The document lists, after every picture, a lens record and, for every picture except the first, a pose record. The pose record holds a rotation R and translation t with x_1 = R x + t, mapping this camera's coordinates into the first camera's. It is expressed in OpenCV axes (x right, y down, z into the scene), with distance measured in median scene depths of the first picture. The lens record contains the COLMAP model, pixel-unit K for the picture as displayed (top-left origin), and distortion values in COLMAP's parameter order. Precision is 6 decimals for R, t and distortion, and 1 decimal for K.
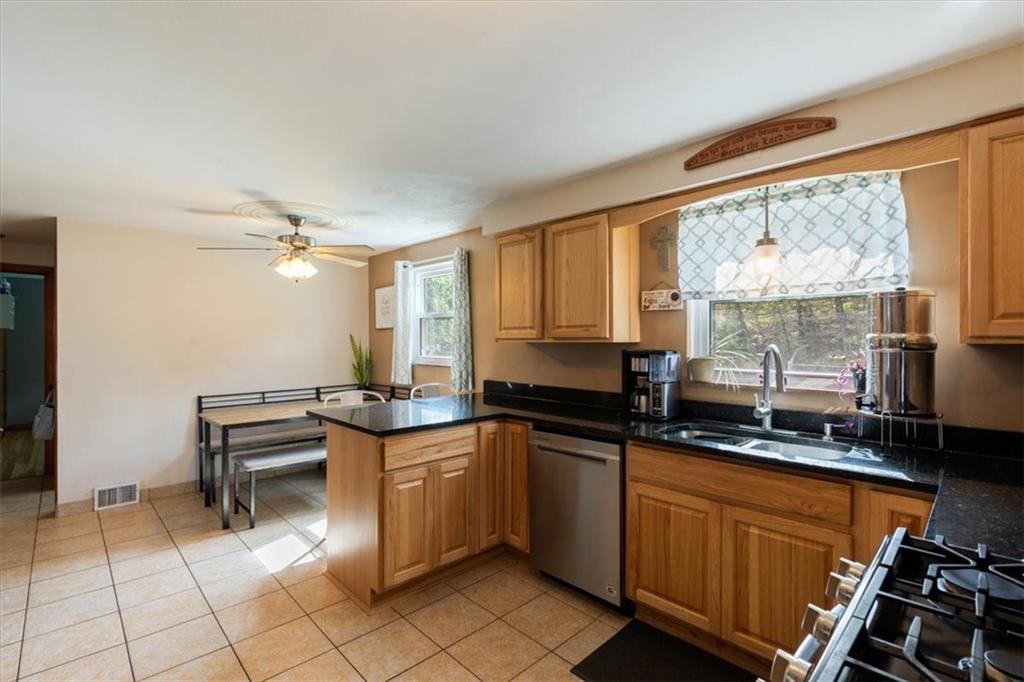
lens RADIAL K [[497.1, 0, 532.8], [0, 497.1, 341.5], [0, 0, 1]] dist [0.002841, 0.000383]
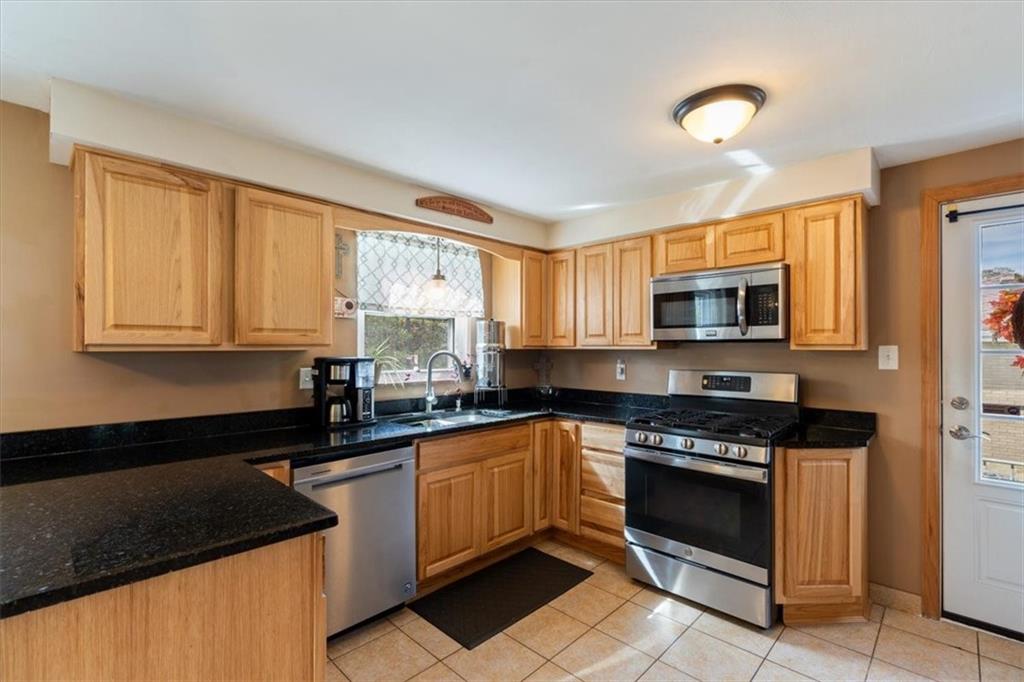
lens RADIAL K [[464.5, 0, 511.6], [0, 464.5, 346.9], [0, 0, 1]] dist [0.000298, -0.000050]
pose [[-0.030979, 0.001119, 0.999519, -0.824037], [0.003615, 0.999993, -0.001007, -0.001549], [-0.999513, 0.003582, -0.030983, 0.815228]]
